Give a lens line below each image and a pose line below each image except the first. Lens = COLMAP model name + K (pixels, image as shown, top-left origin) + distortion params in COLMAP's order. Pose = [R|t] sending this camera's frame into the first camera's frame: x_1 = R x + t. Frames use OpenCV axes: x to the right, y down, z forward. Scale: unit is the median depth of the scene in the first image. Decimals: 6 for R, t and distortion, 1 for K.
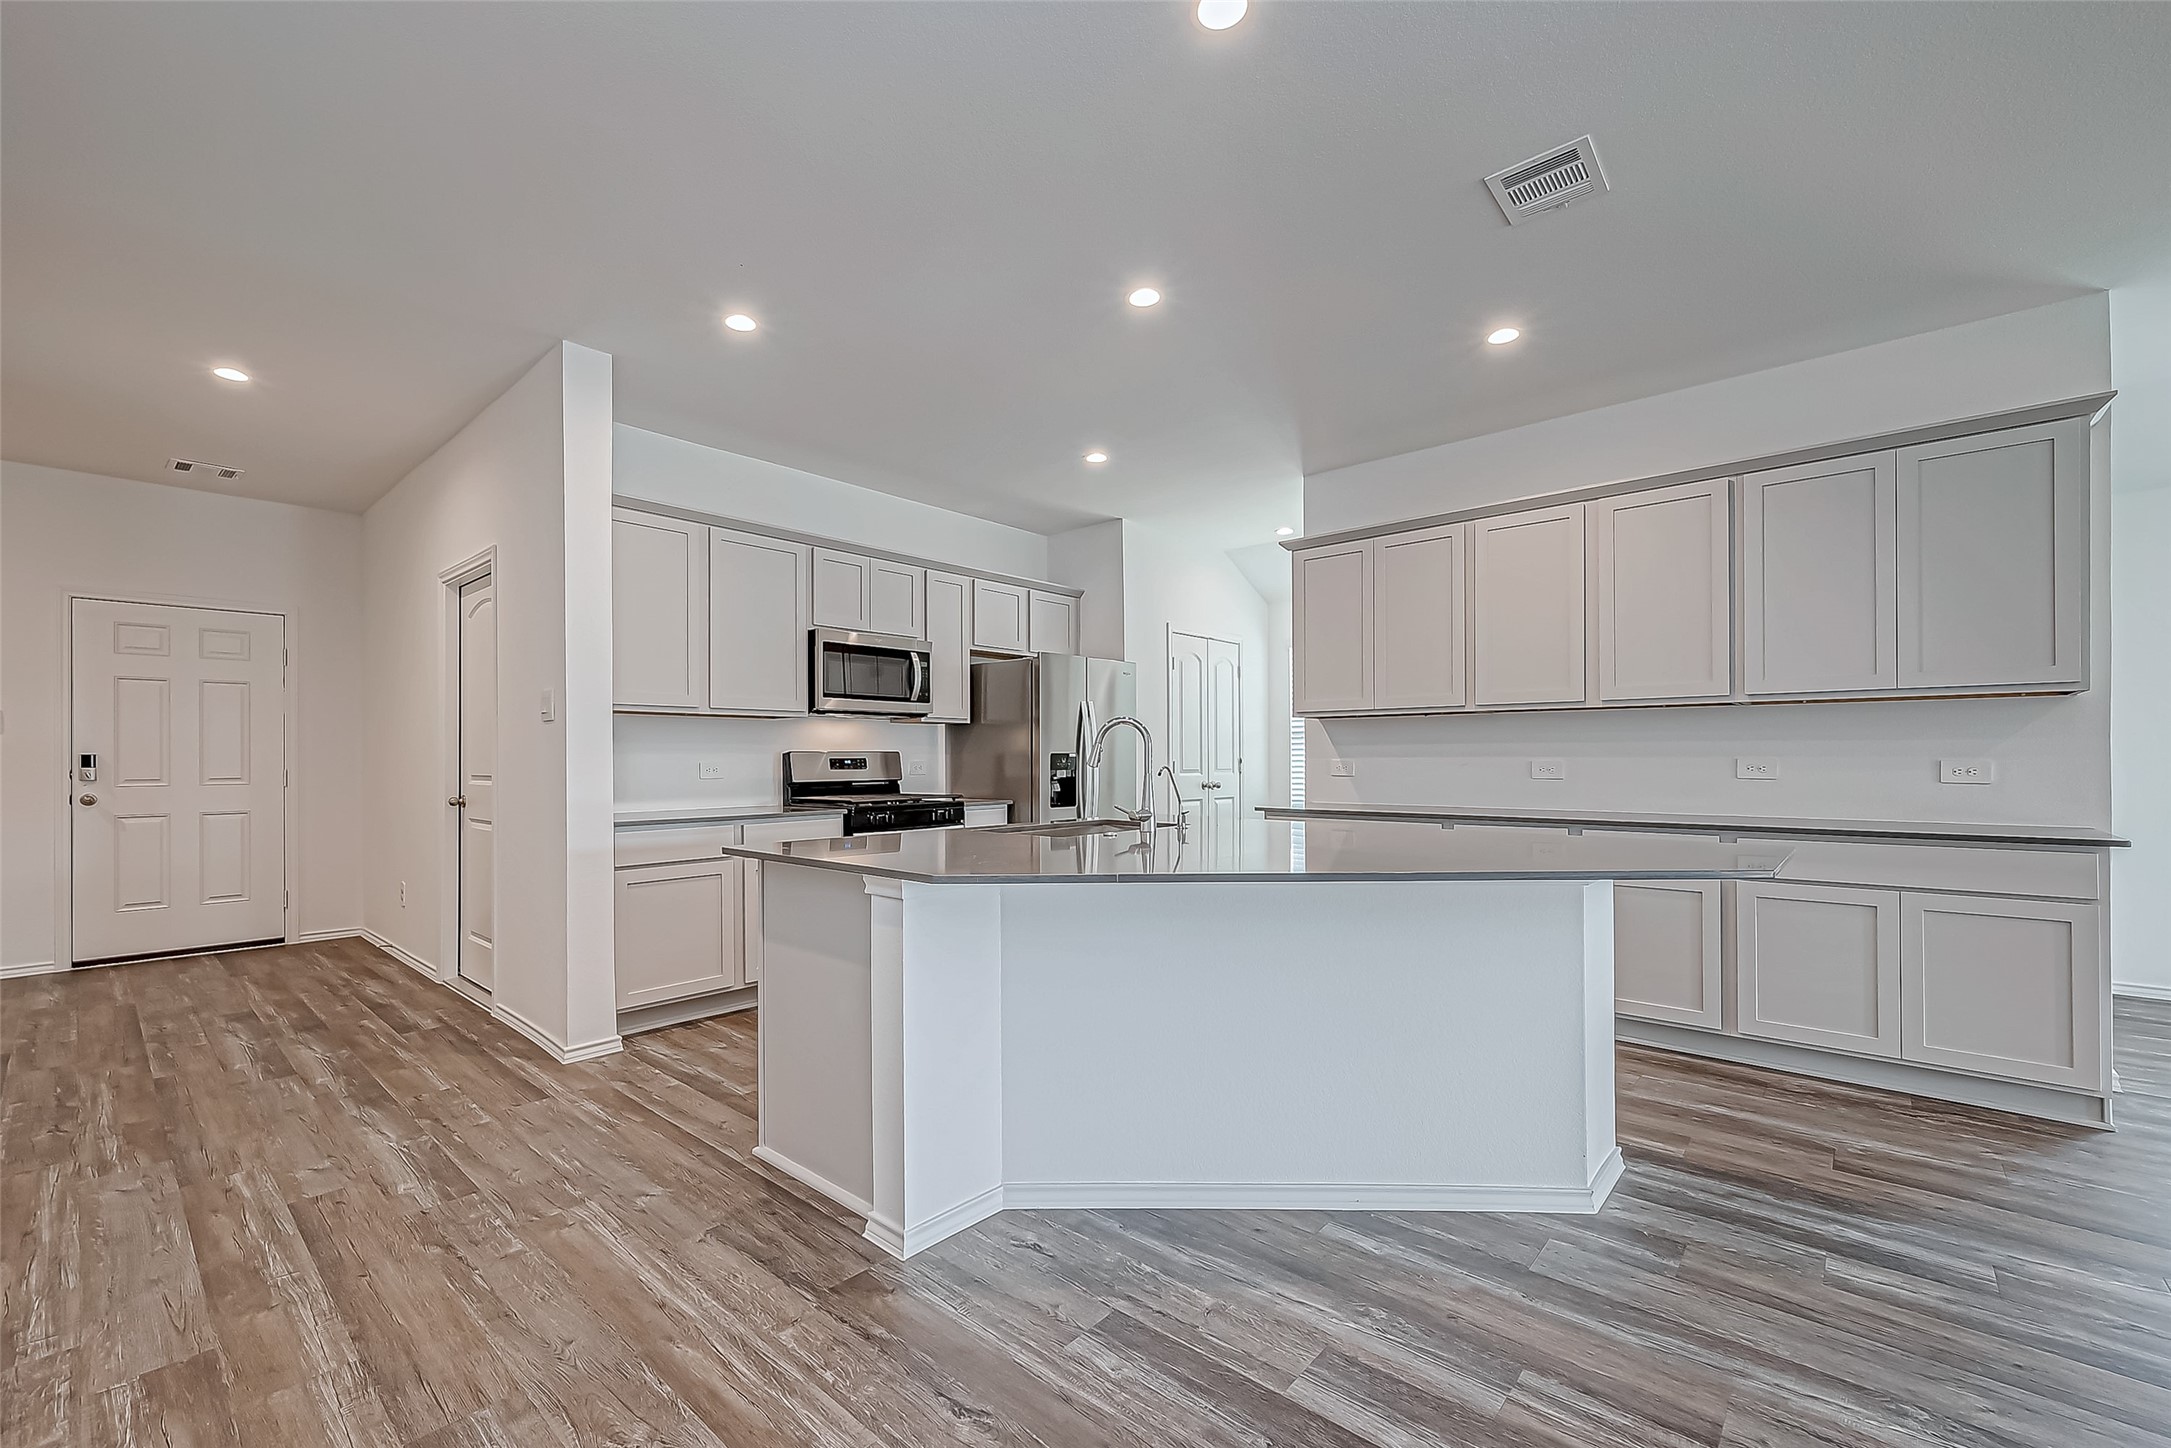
lens RADIAL K [[907.1, 0, 1103.1], [0, 907.1, 765.4], [0, 0, 1]] dist [-0.000933, 0.000851]
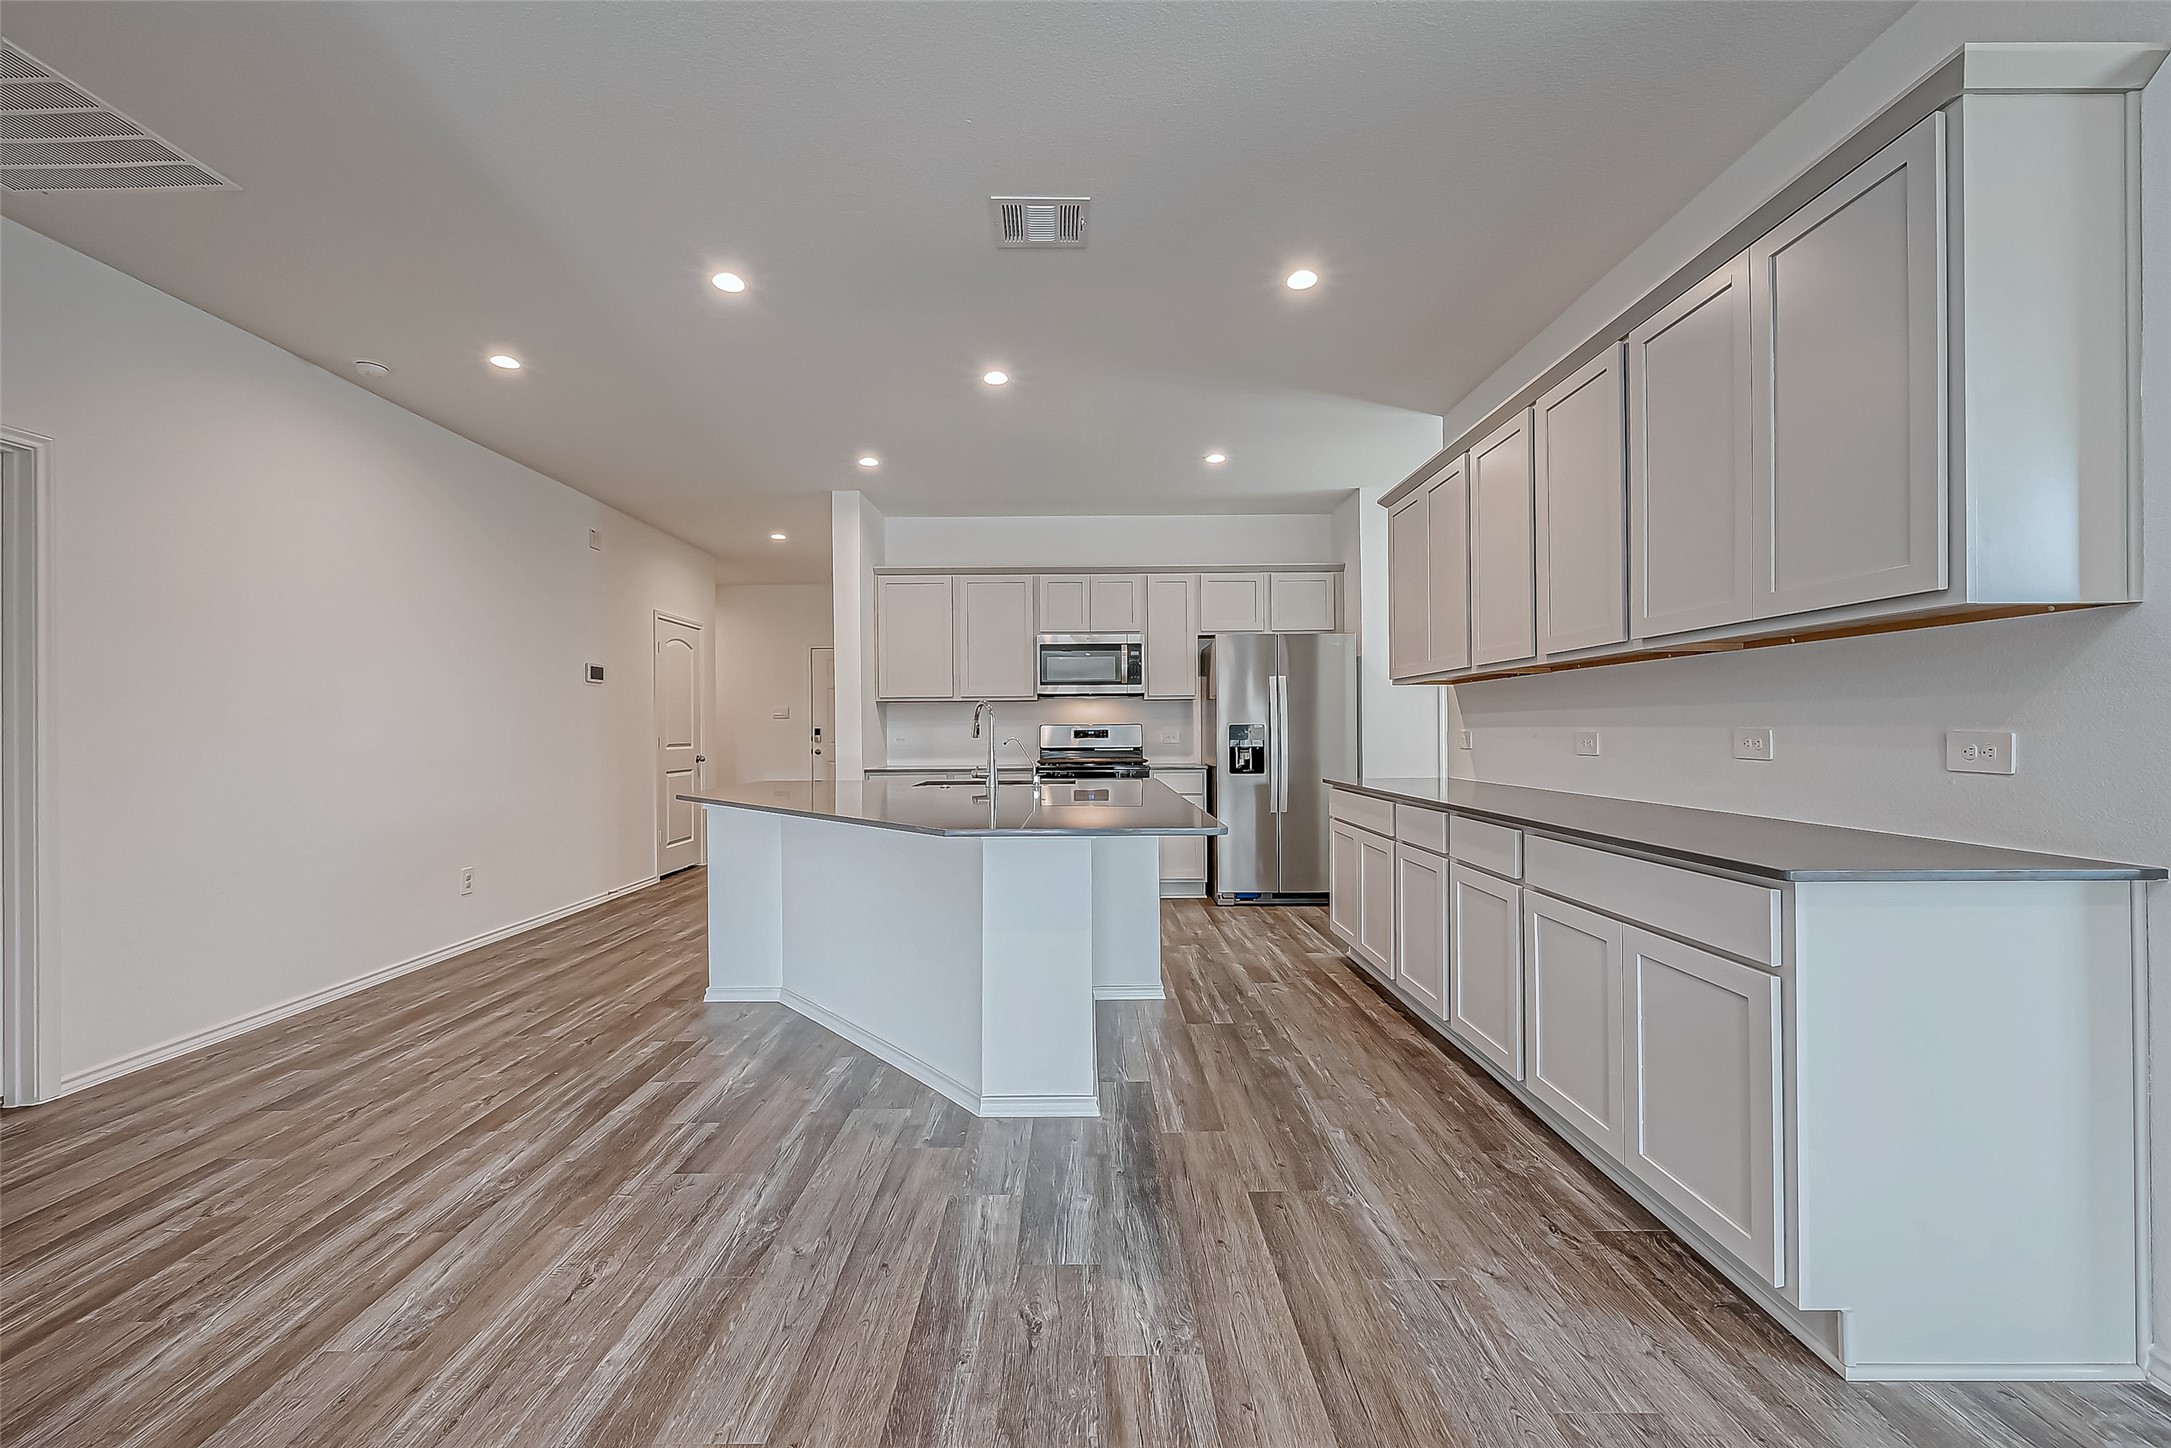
lens RADIAL K [[907.1, 0, 1105.8], [0, 907.1, 728.0], [0, 0, 1]] dist [-0.000933, 0.000851]
pose [[0.664158, -0.004581, -0.747578, 1.201356], [0.001099, 0.999986, -0.005151, -0.006343], [0.747591, 0.002599, 0.664154, 0.260599]]
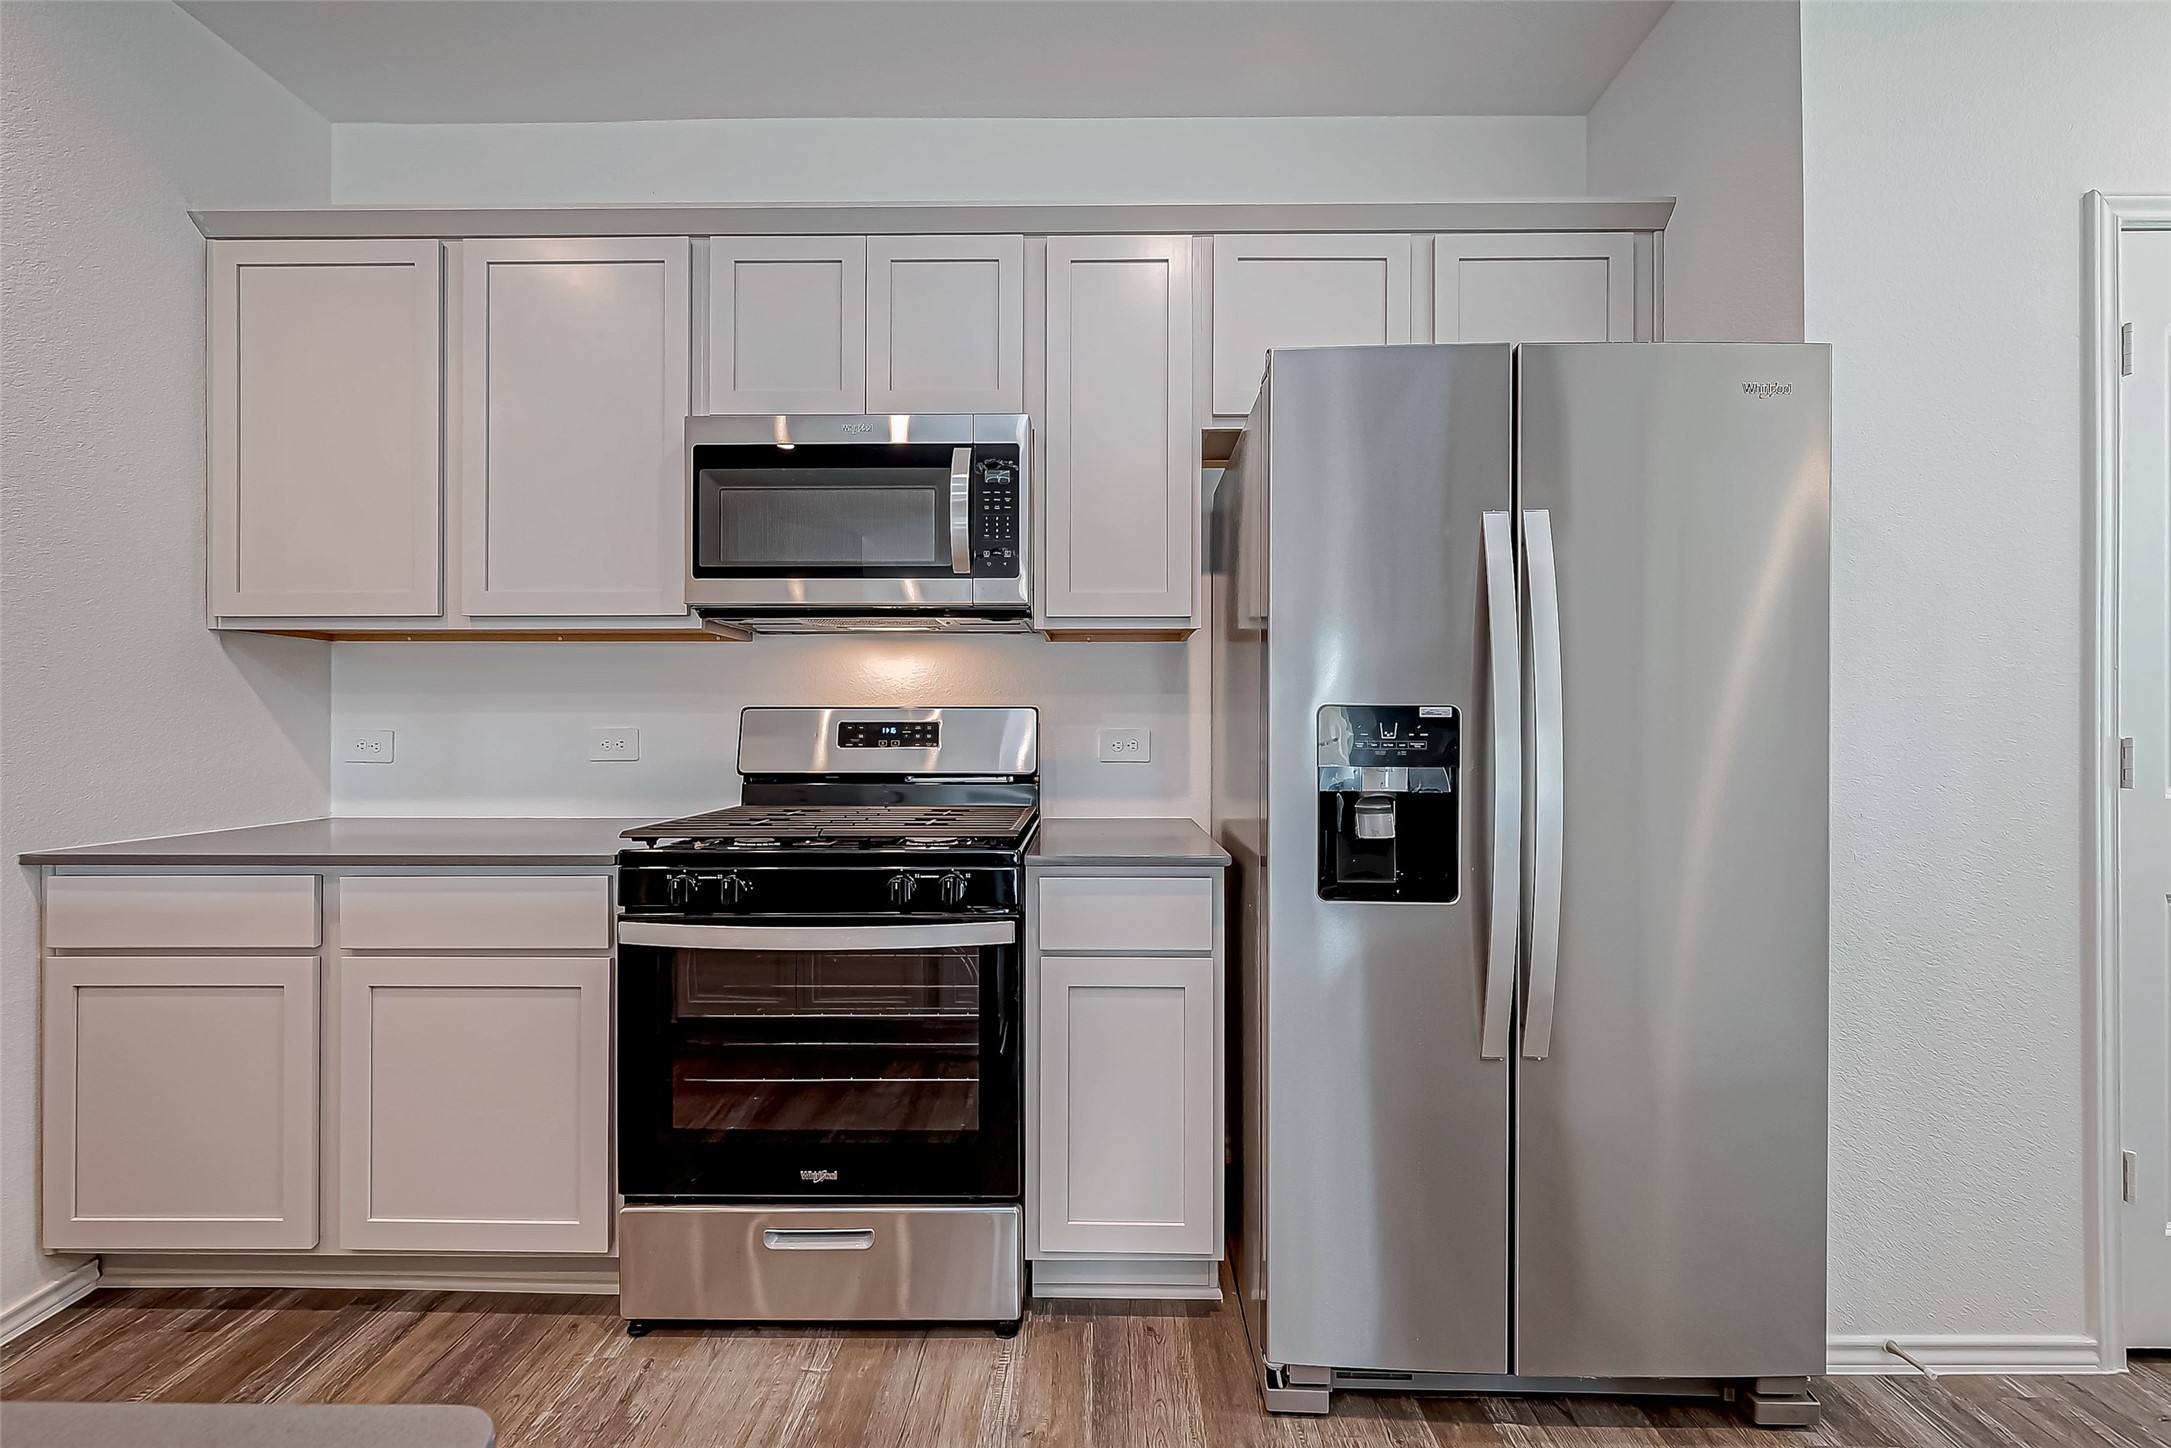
lens RADIAL K [[907.1, 0, 1097.4], [0, 907.1, 714.7], [0, 0, 1]] dist [-0.000933, 0.000851]
pose [[0.618893, -0.003309, -0.785468, 0.220939], [-0.007650, 0.999918, -0.010240, -0.012868], [0.785438, 0.012347, 0.618817, 1.373795]]
